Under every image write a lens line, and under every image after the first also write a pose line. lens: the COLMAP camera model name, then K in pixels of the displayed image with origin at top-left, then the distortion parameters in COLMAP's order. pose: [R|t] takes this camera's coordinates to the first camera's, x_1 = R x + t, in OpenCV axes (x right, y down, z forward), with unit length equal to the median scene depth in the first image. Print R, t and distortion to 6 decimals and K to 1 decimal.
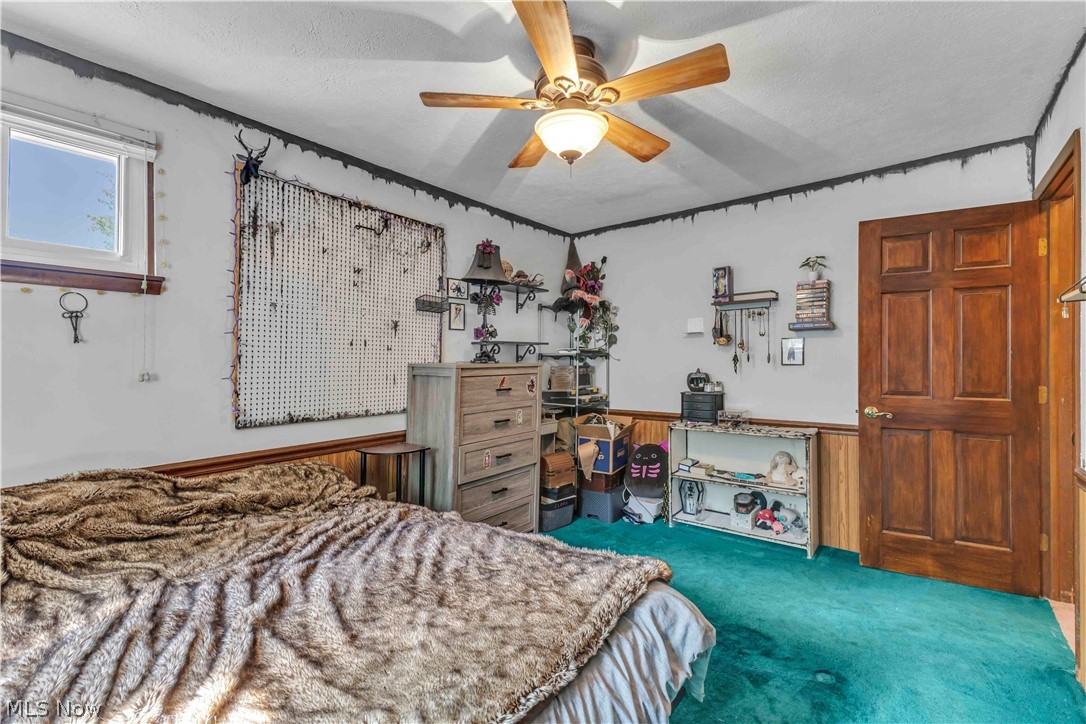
lens RADIAL K [[464.8, 0, 541.3], [0, 464.8, 360.8], [0, 0, 1]] dist [0.002631, 0.000168]
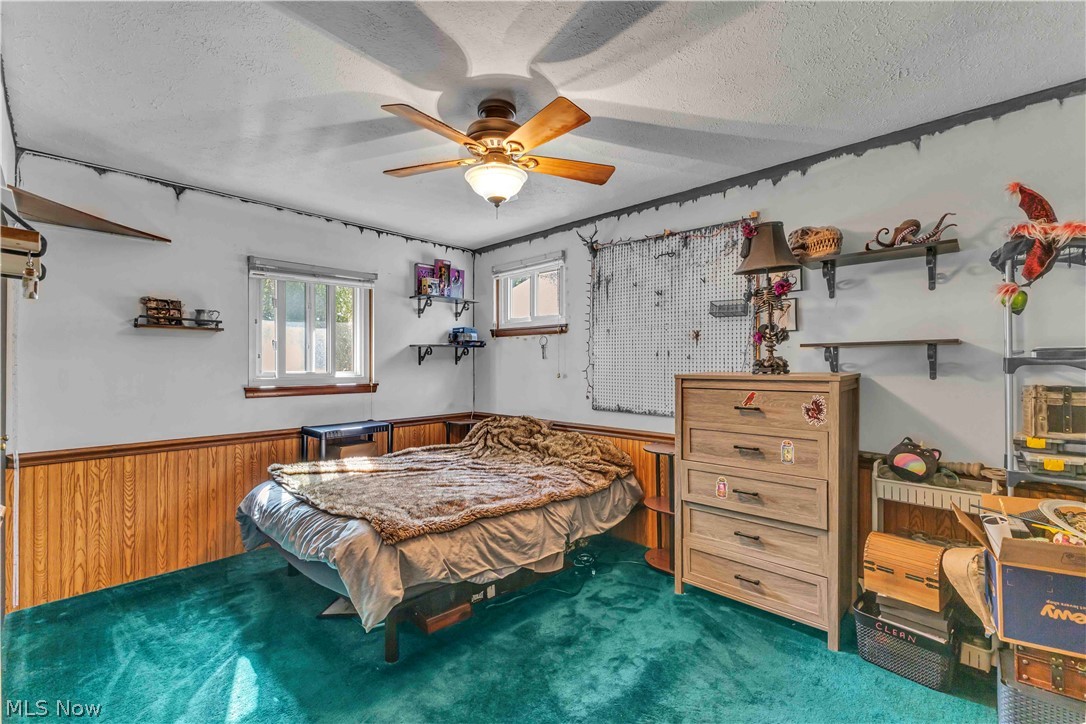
lens RADIAL K [[464.6, 0, 549.6], [0, 464.6, 356.0], [0, 0, 1]] dist [0.000147, -0.000020]
pose [[-0.084400, -0.007365, -0.996405, 0.816586], [0.005441, 0.999954, -0.007853, -0.024690], [0.996417, -0.006084, -0.084356, 0.822420]]
